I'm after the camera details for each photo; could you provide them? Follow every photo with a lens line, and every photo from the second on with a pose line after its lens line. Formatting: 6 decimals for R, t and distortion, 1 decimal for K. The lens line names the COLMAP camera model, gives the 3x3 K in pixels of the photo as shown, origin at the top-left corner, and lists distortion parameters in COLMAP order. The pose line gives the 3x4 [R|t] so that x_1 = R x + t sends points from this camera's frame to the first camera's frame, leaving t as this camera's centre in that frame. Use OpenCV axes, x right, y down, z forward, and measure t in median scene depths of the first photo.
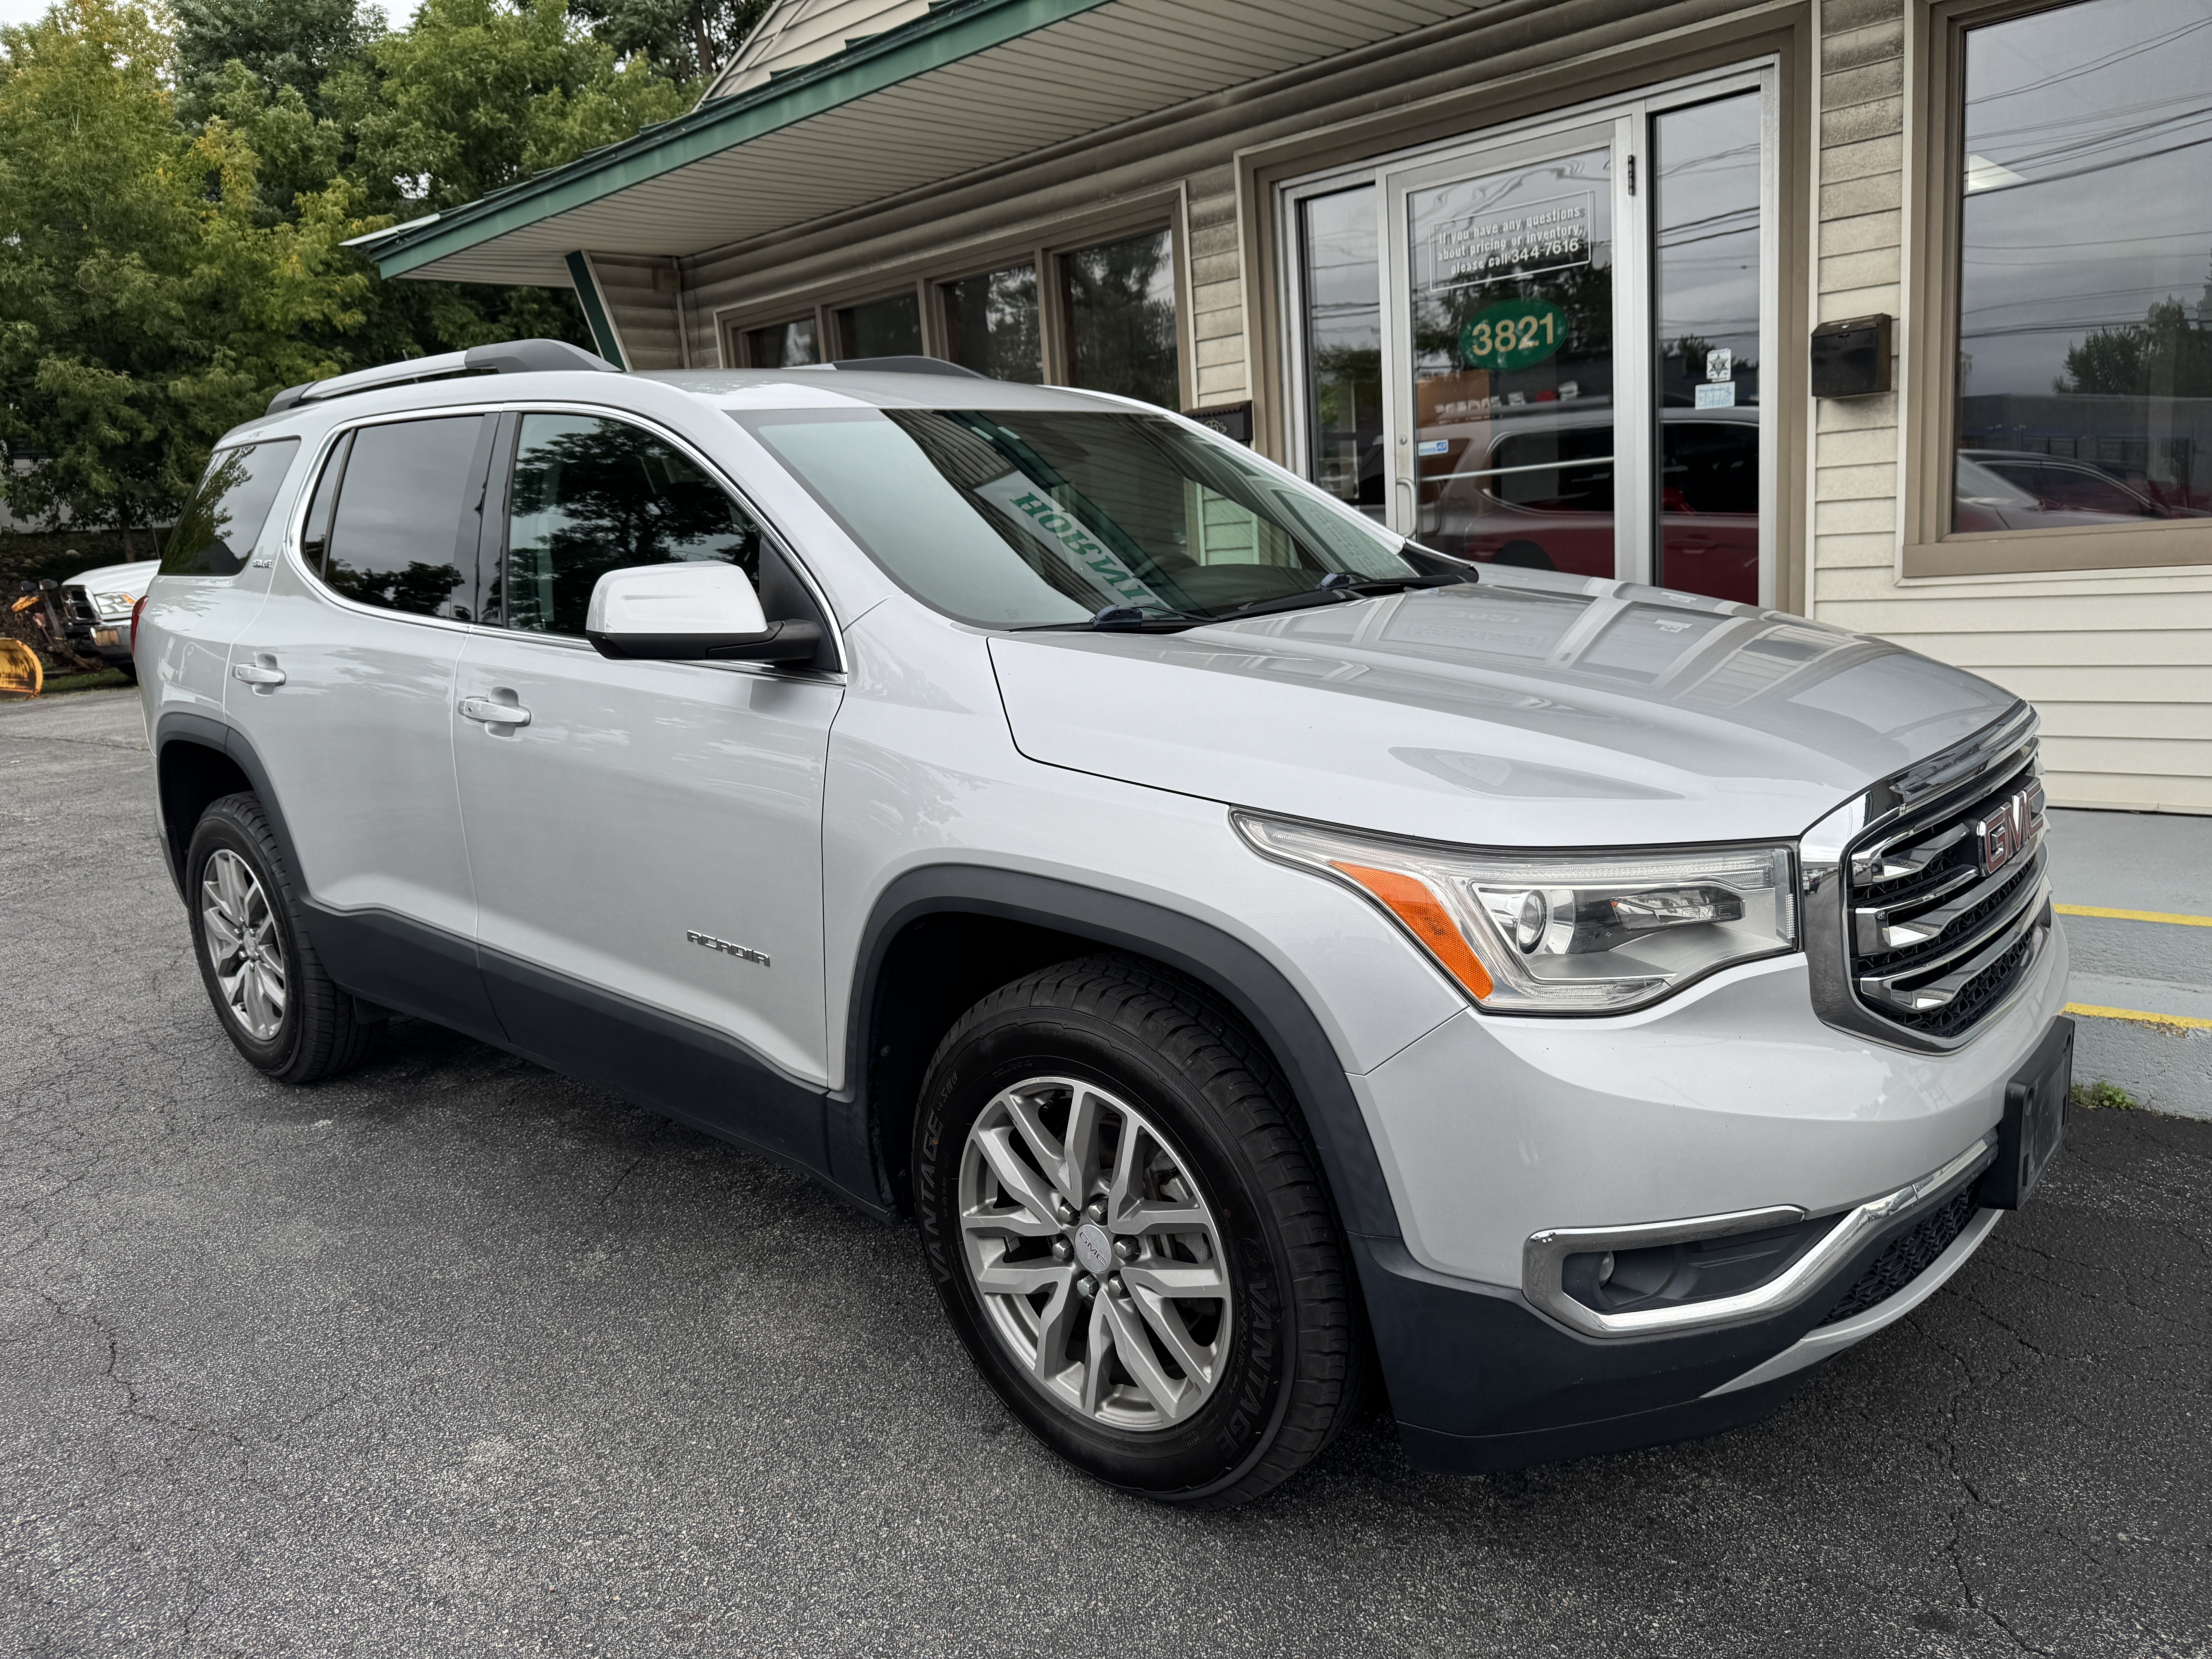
lens RADIAL K [[1569.6, 0, 1115.0], [0, 1569.6, 839.6], [0, 0, 1]] dist [0.037745, -0.060526]
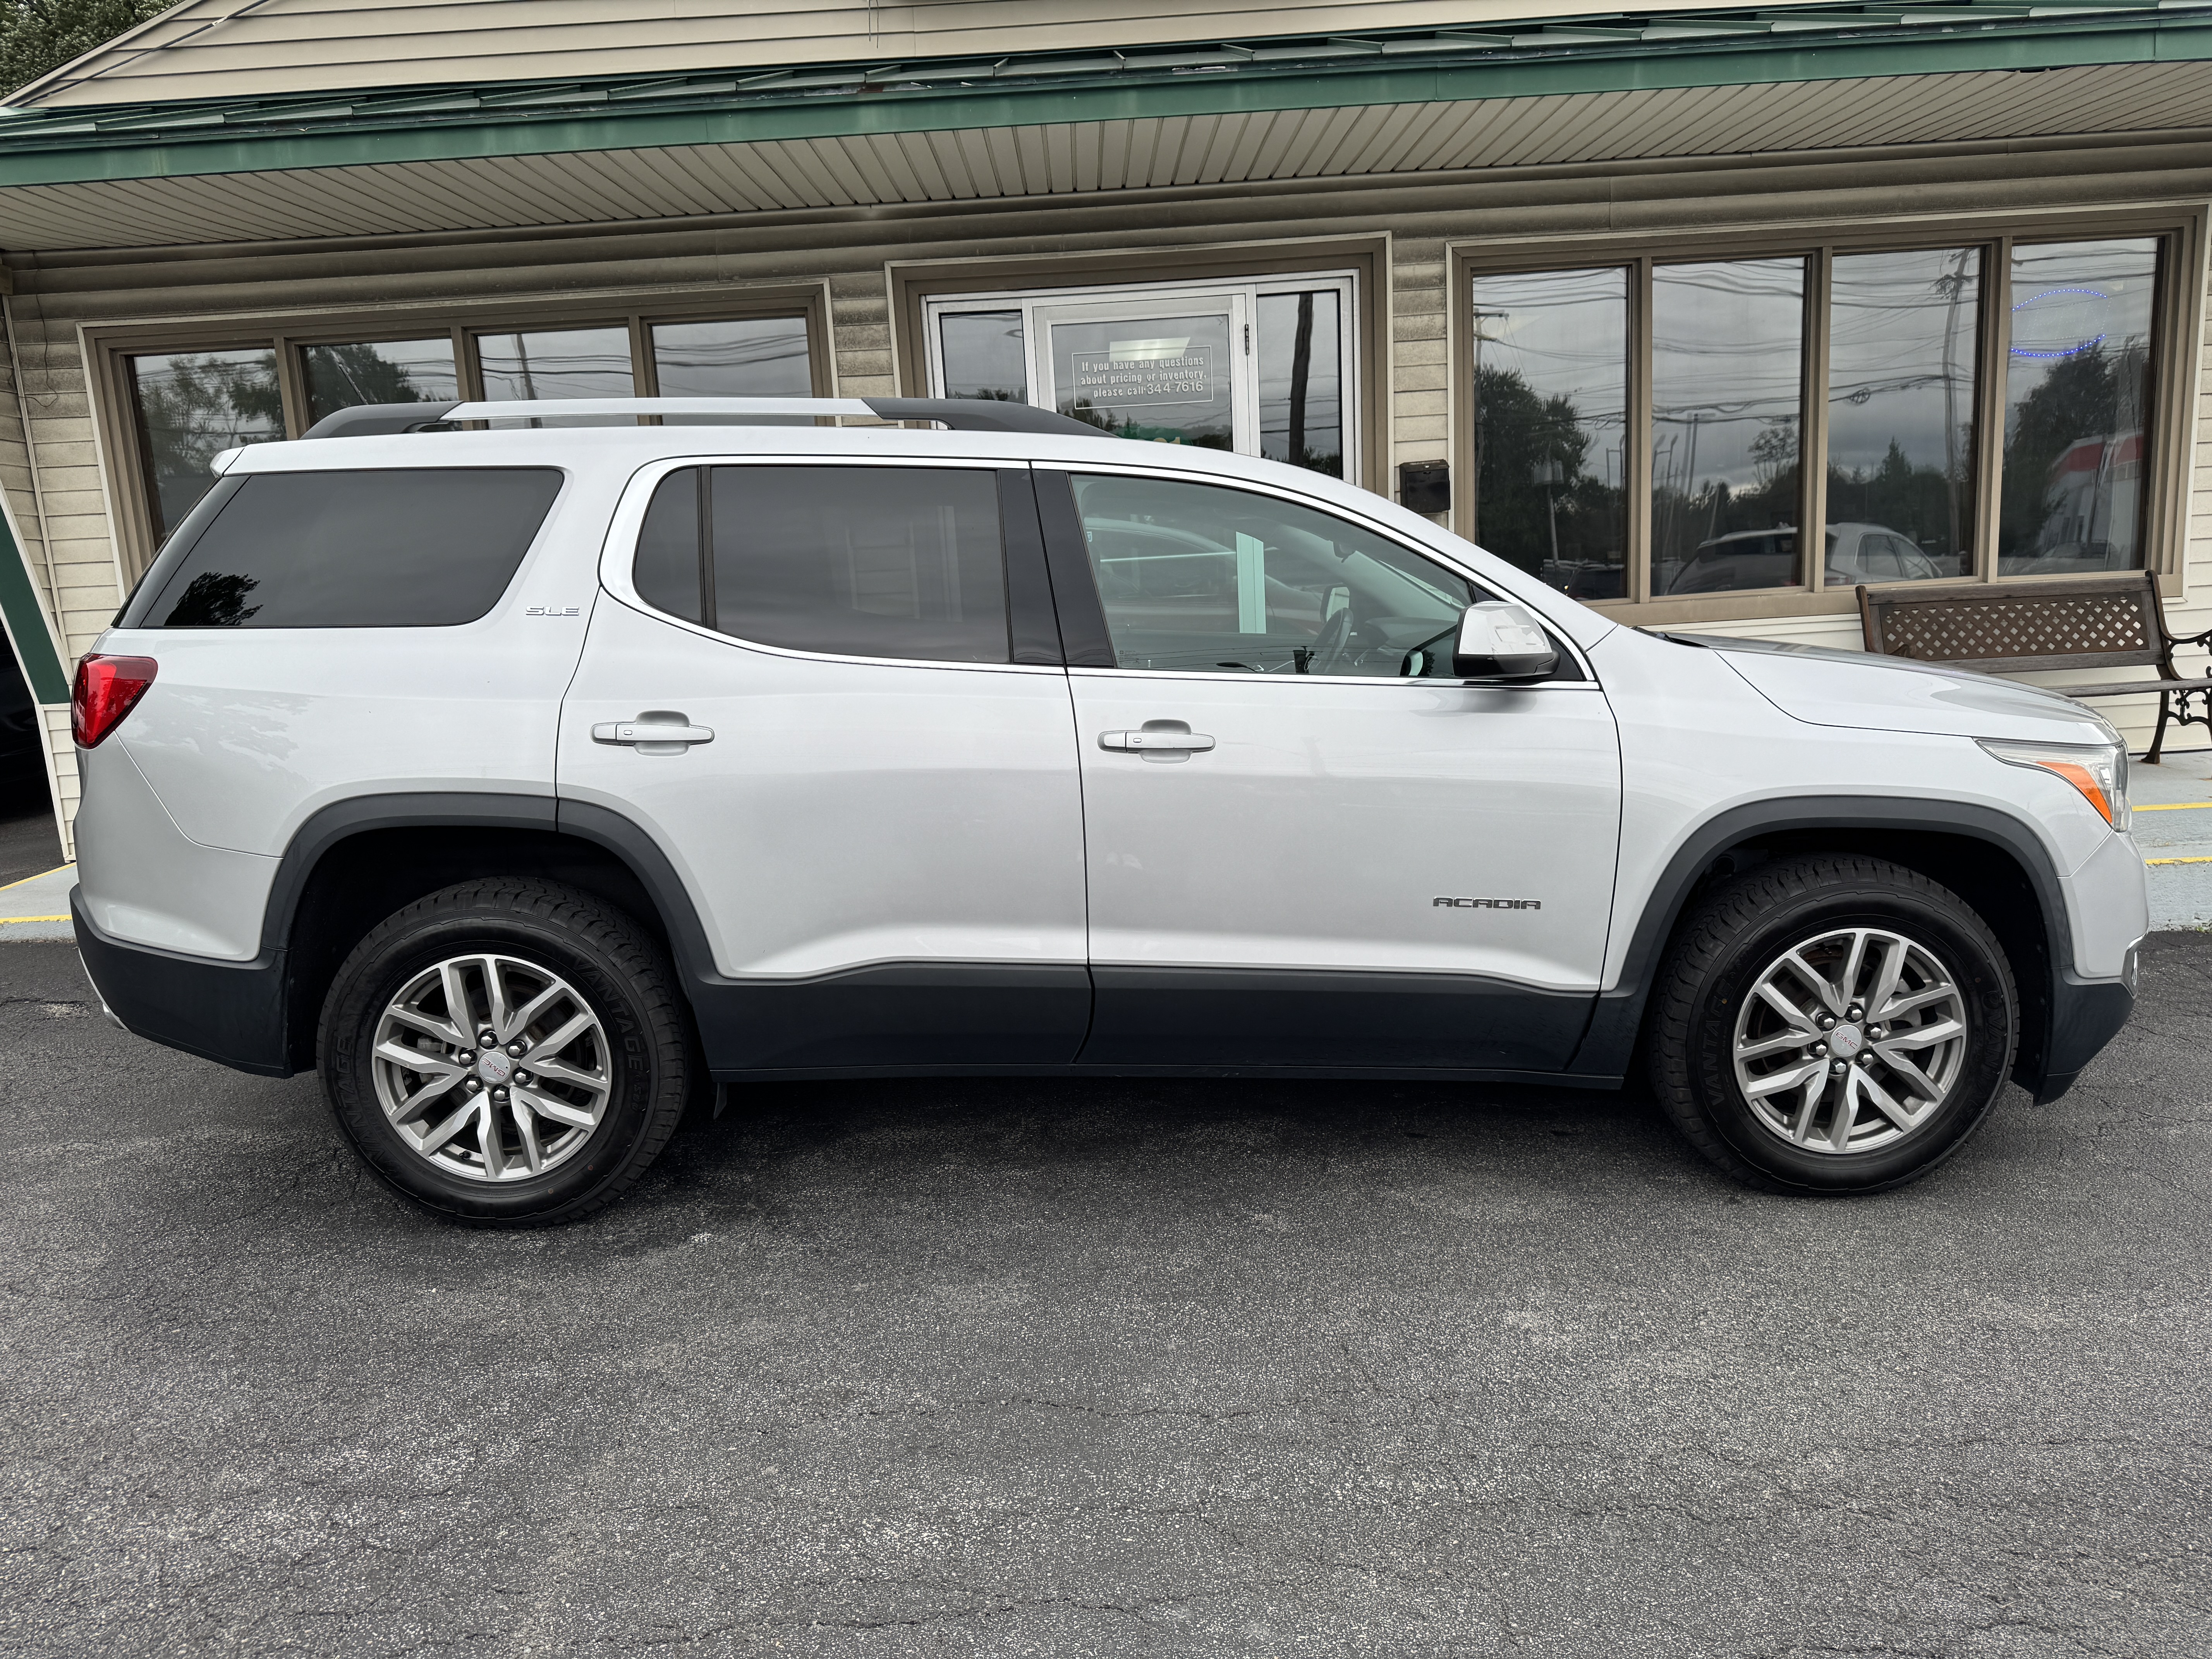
lens RADIAL K [[1569.6, 0, 1110.7], [0, 1569.6, 823.8], [0, 0, 1]] dist [0.037745, -0.060526]
pose [[0.745591, -0.076388, 0.662011, -0.895053], [0.121142, 0.992393, -0.021927, -0.002186], [-0.655300, 0.096546, 0.749173, 0.168115]]
